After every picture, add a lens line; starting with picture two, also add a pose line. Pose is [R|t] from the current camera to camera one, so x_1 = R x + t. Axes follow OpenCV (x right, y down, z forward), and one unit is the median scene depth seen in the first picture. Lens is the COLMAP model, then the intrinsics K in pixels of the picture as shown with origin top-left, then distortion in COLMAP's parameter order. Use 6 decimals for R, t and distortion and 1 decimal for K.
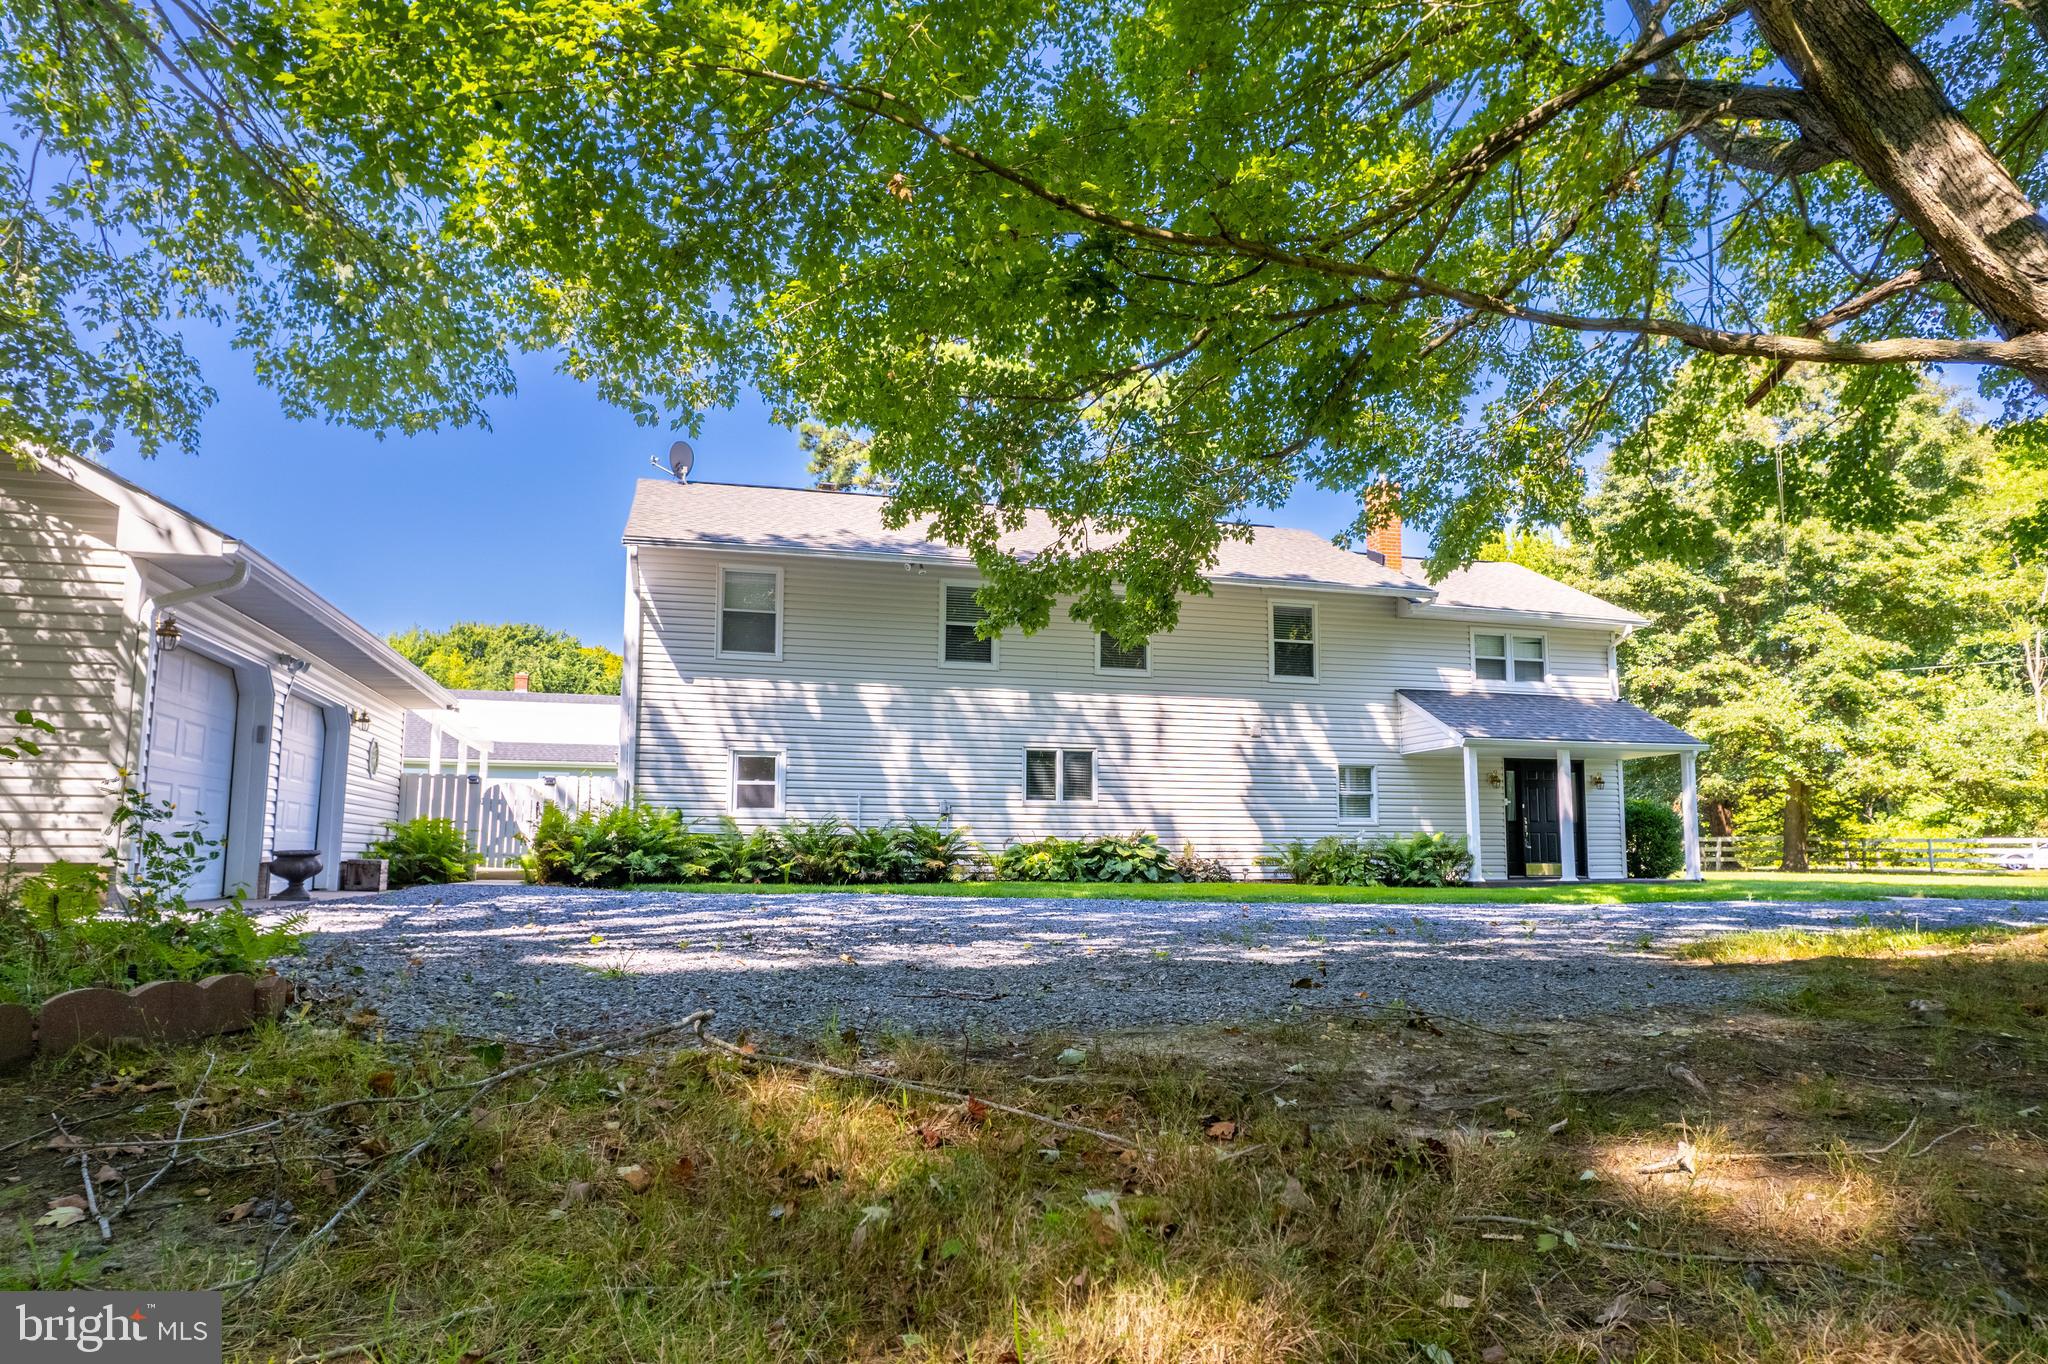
lens RADIAL K [[1312.5, 0, 1028.6], [0, 1312.5, 696.3], [0, 0, 1]] dist [-0.085552, 0.071684]
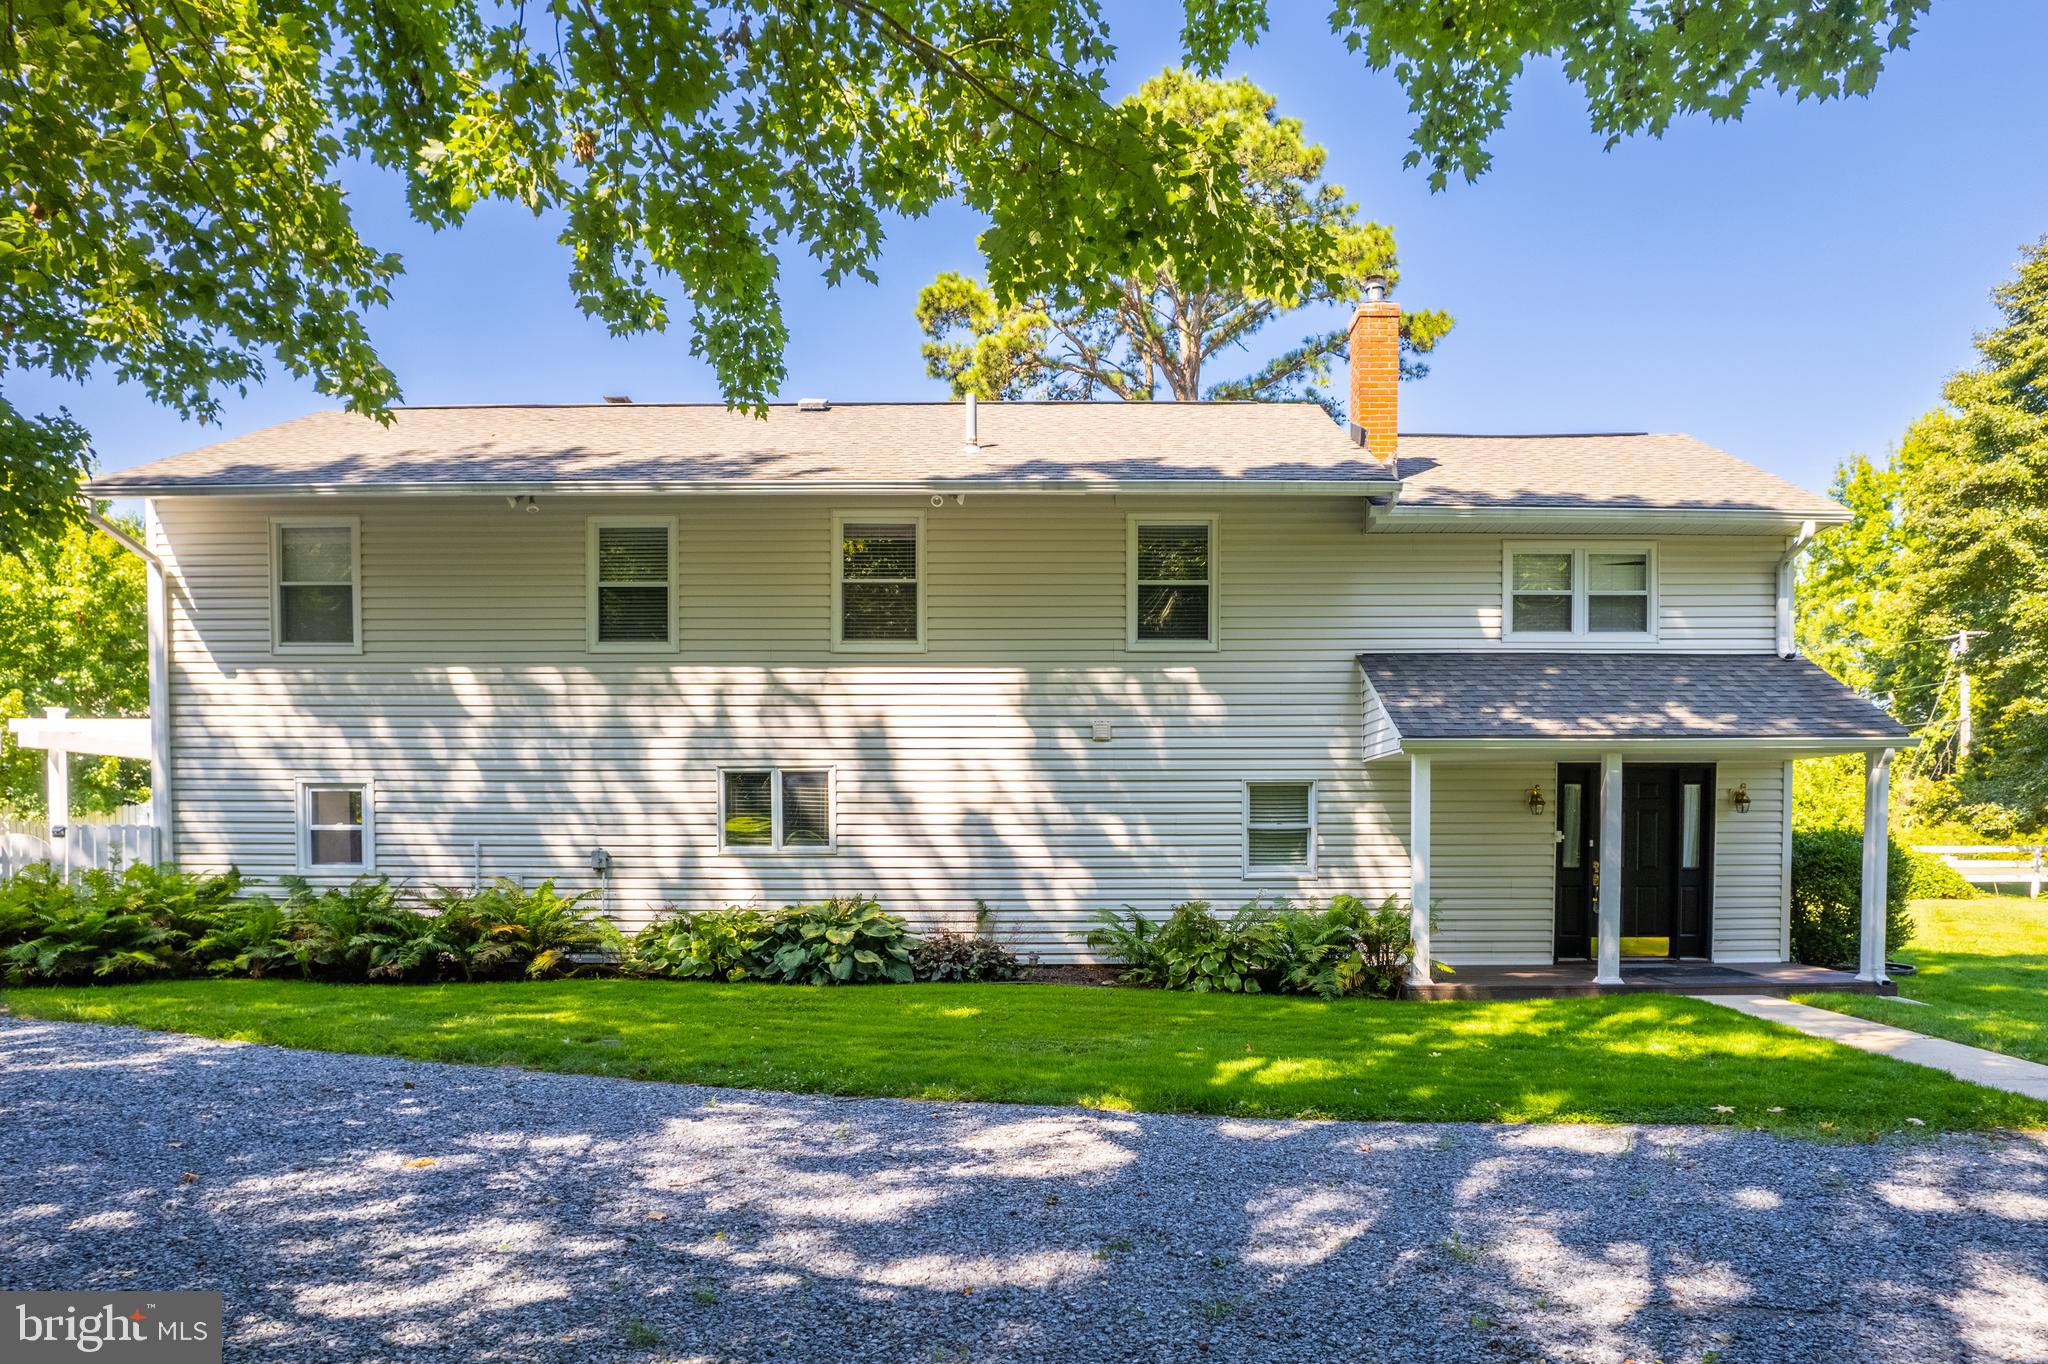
lens RADIAL K [[1379.8, 0, 1023.8], [0, 1379.8, 869.8], [0, 0, 1]] dist [-0.086375, 0.105948]
pose [[0.962085, 0.000506, -0.272748, 0.311581], [0.037443, 0.990285, 0.133915, 0.003041], [0.270166, -0.139050, 0.952720, 0.344342]]
